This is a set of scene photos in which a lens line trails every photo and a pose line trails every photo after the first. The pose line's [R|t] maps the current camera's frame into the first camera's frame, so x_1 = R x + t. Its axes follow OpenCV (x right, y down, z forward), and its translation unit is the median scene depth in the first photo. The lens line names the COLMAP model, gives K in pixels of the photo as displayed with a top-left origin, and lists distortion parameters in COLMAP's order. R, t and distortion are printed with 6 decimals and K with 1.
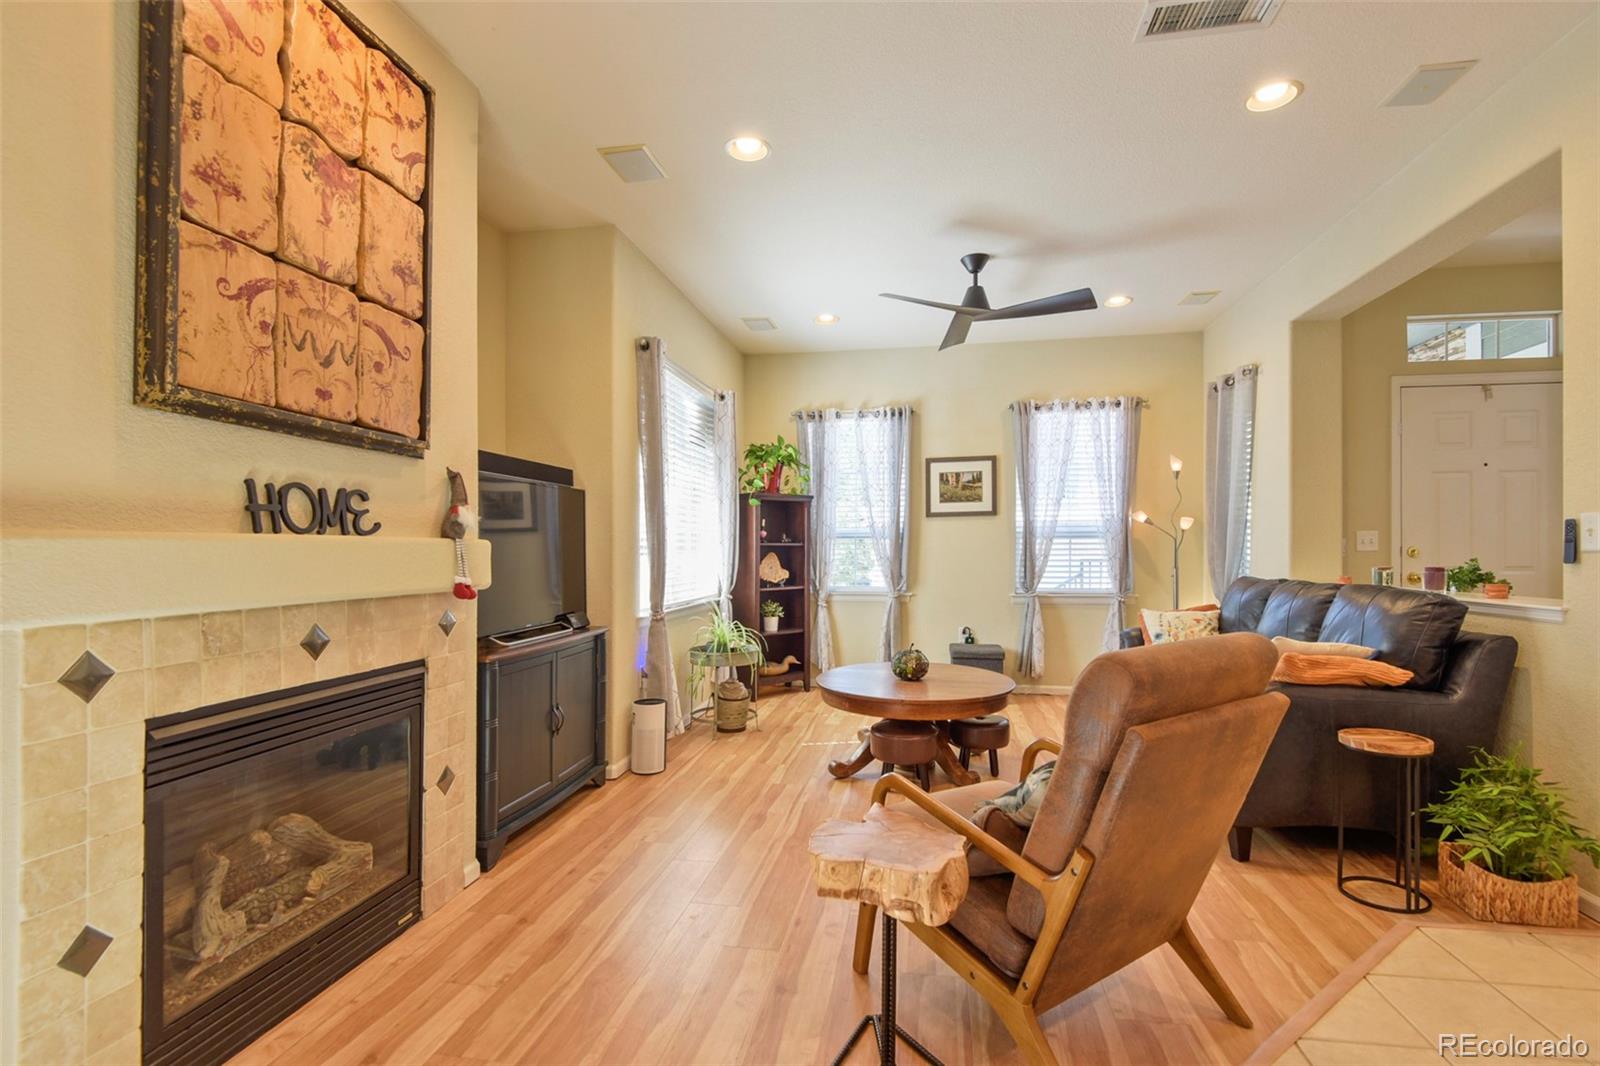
lens RADIAL K [[729.9, 0, 816.4], [0, 729.9, 535.7], [0, 0, 1]] dist [0.025453, -0.023791]
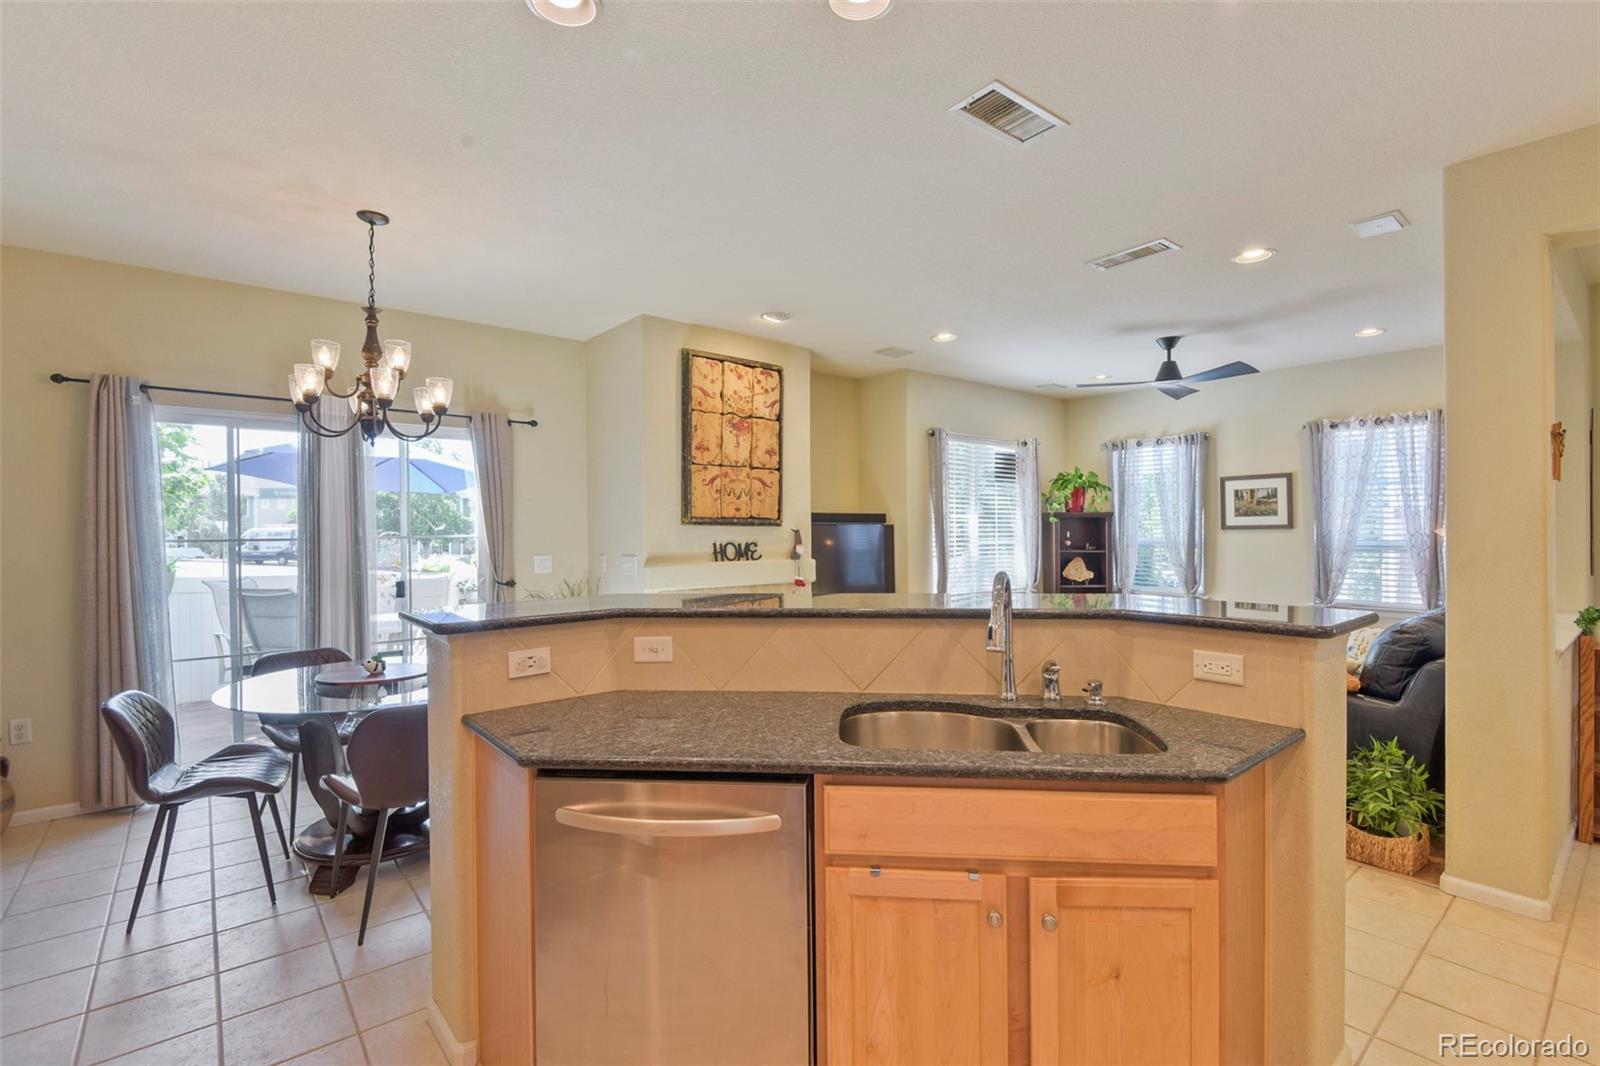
lens RADIAL K [[754.4, 0, 799.6], [0, 754.4, 516.4], [0, 0, 1]] dist [0.003789, -0.010775]
pose [[0.755984, -0.005559, -0.654566, 1.125978], [0.009394, 0.999953, 0.002357, -0.146184], [0.654522, -0.007931, 0.756001, -0.811890]]
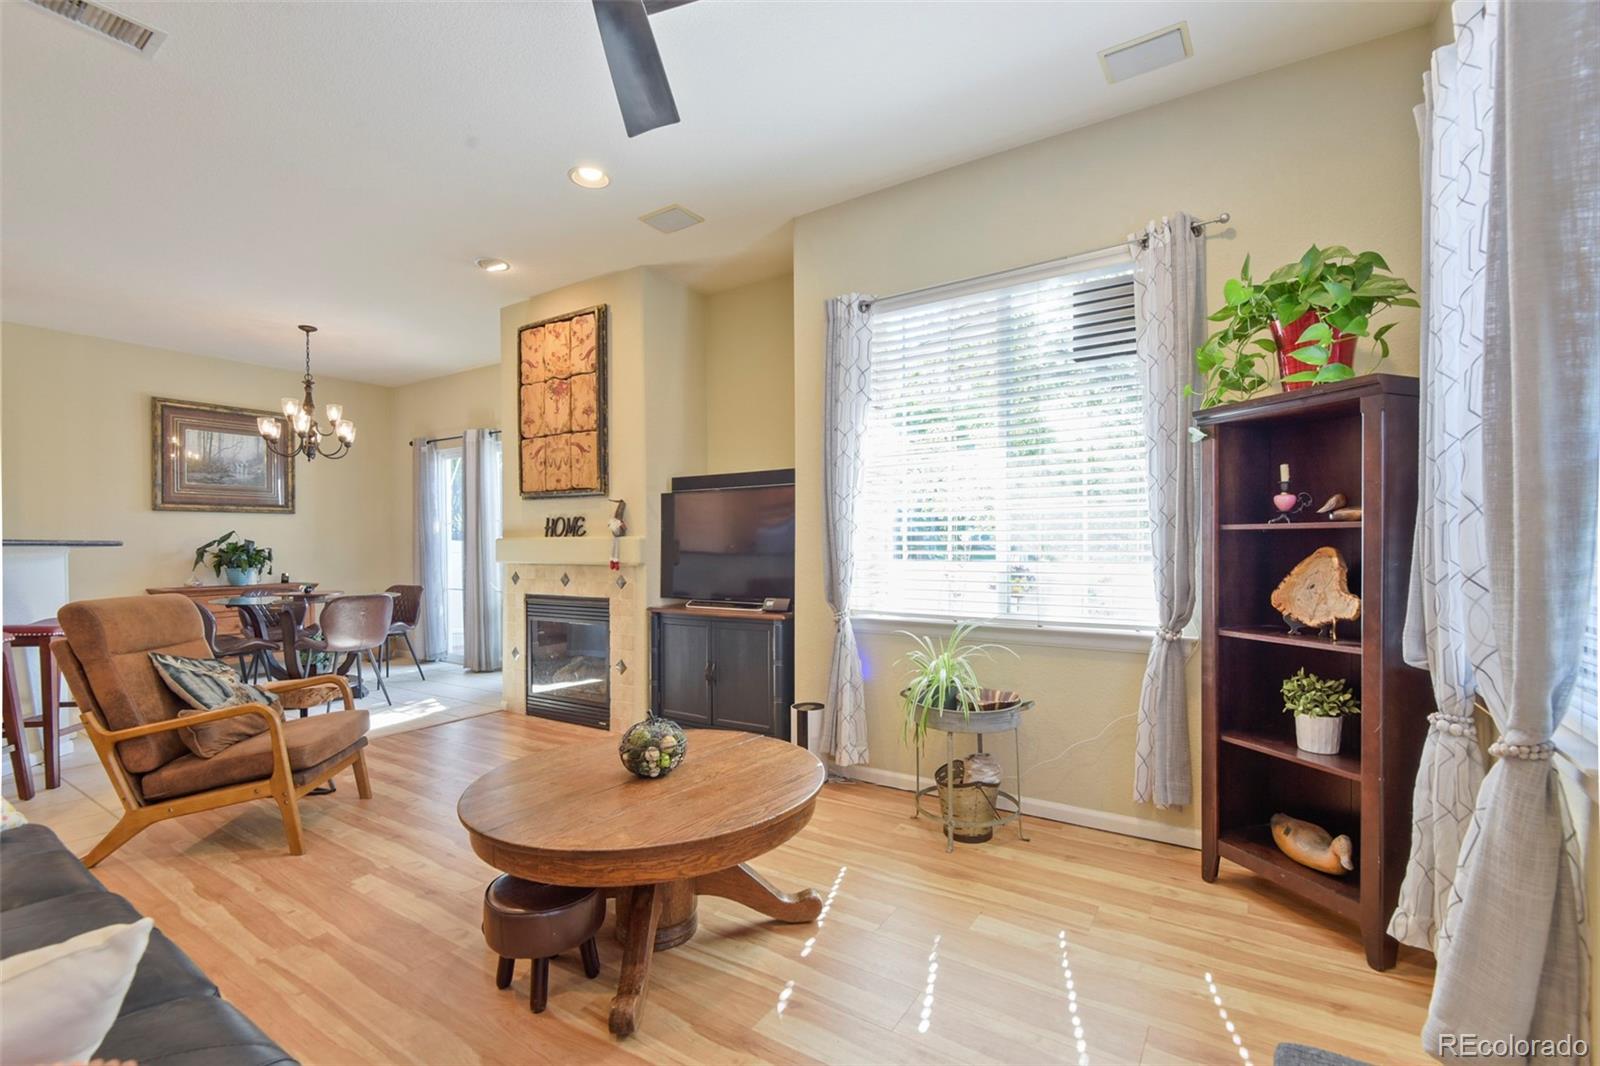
lens RADIAL K [[755.3, 0, 780.2], [0, 755.3, 543.6], [0, 0, 1]] dist [0.023177, -0.000204]
pose [[-0.445548, 0.005914, -0.895238, 1.106628], [0.022755, 0.999730, -0.004721, 0.042895], [0.894969, -0.022474, -0.445562, 2.400367]]
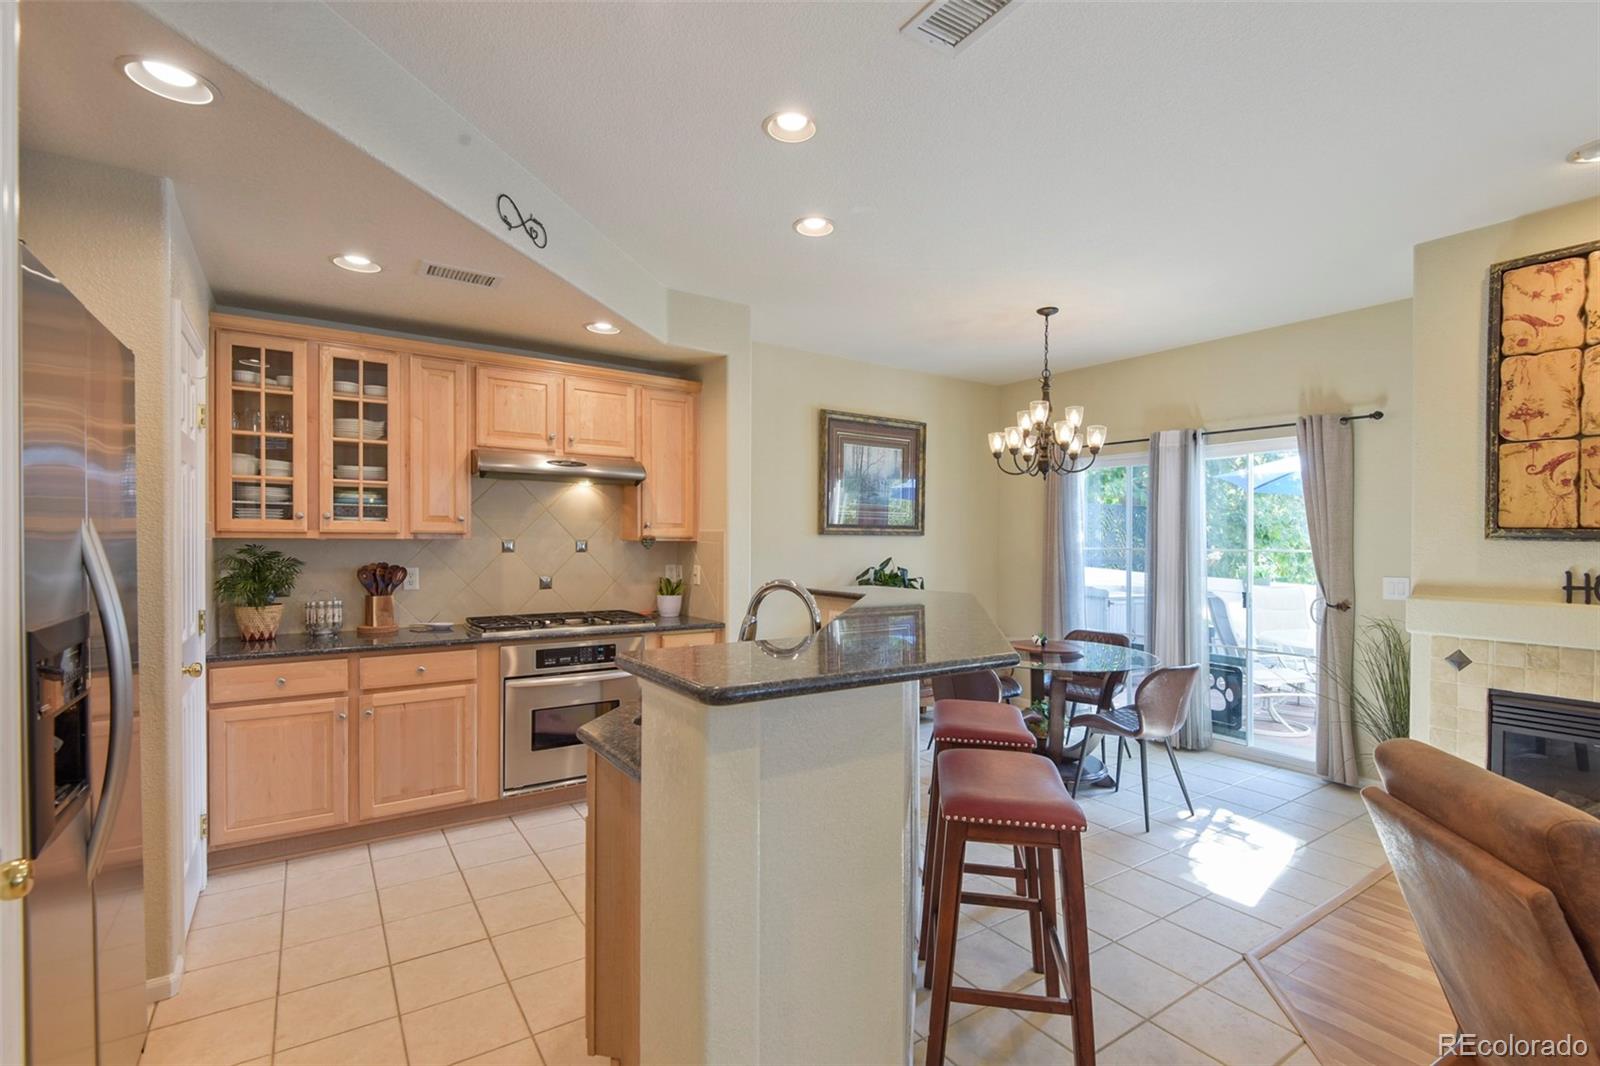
lens RADIAL K [[739.0, 0, 804.2], [0, 739.0, 549.4], [0, 0, 1]] dist [0.018029, -0.012976]
pose [[-0.733201, 0.006280, -0.679983, 1.329393], [0.003539, 0.999979, 0.005419, -0.111924], [0.680002, 0.001567, -0.733208, 0.824403]]
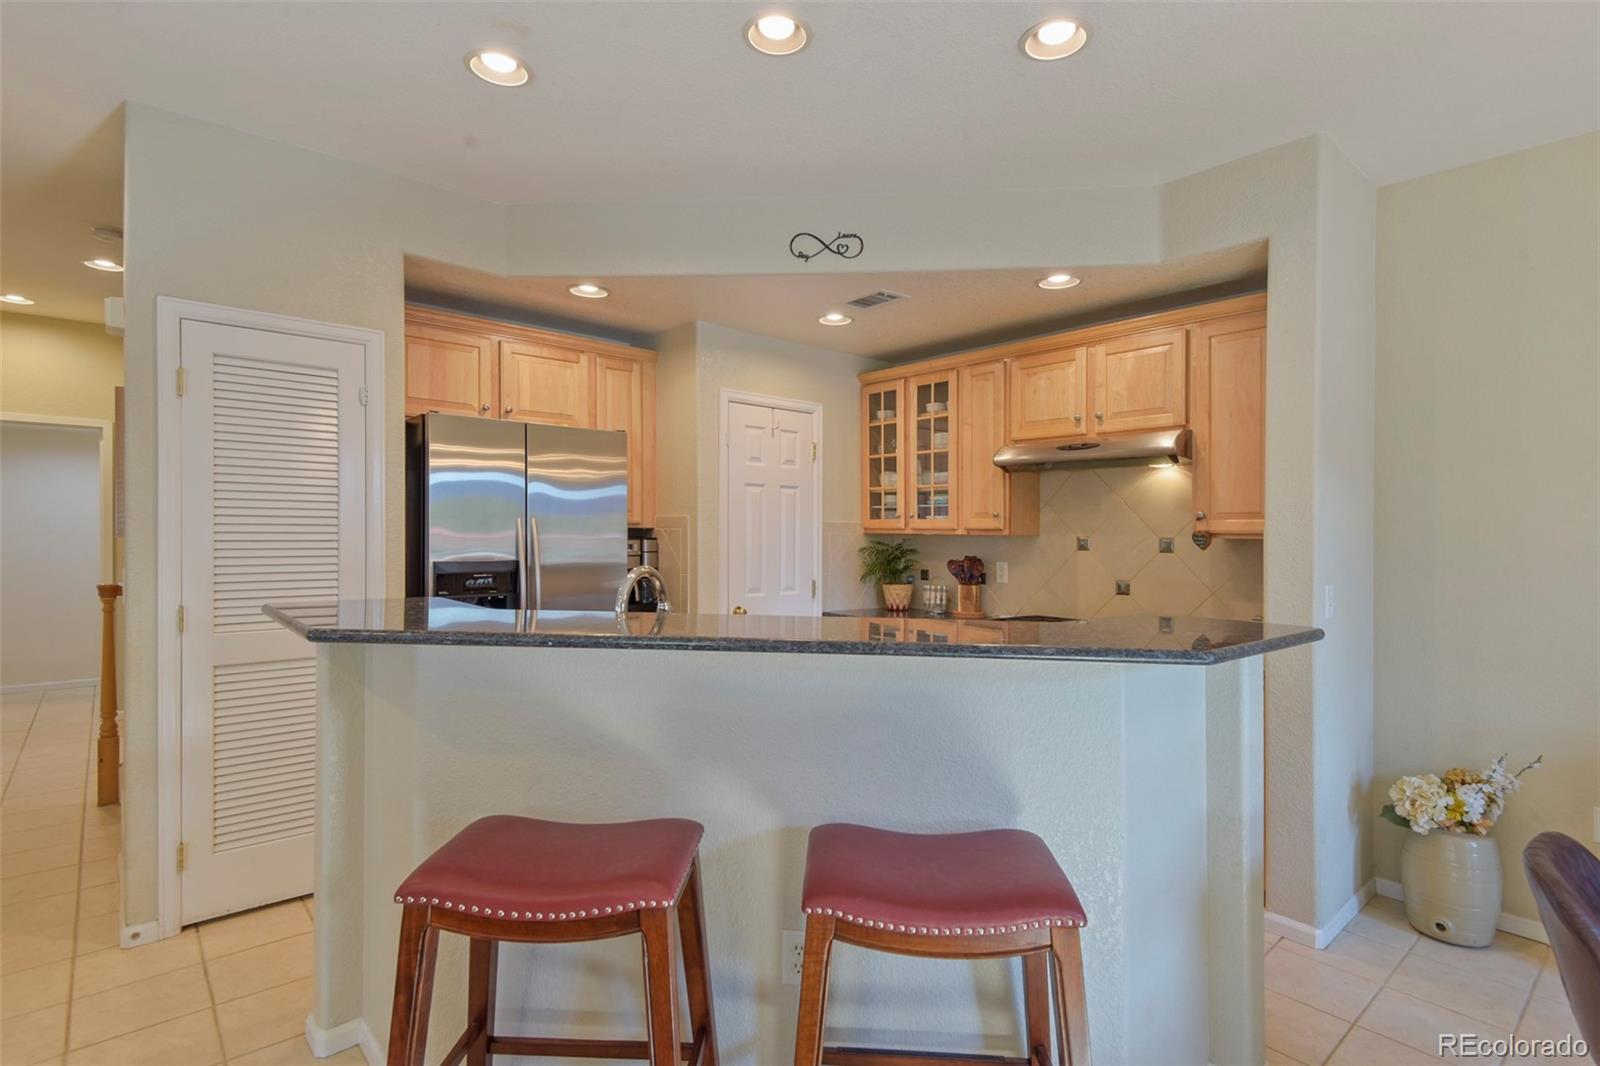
lens RADIAL K [[764.4, 0, 821.6], [0, 764.4, 517.6], [0, 0, 1]] dist [0.009753, -0.000084]
pose [[-0.772973, 0.007078, 0.634400, -0.097812], [-0.018472, 0.999263, -0.033656, -0.100296], [-0.634171, -0.037734, -0.772272, 0.677922]]
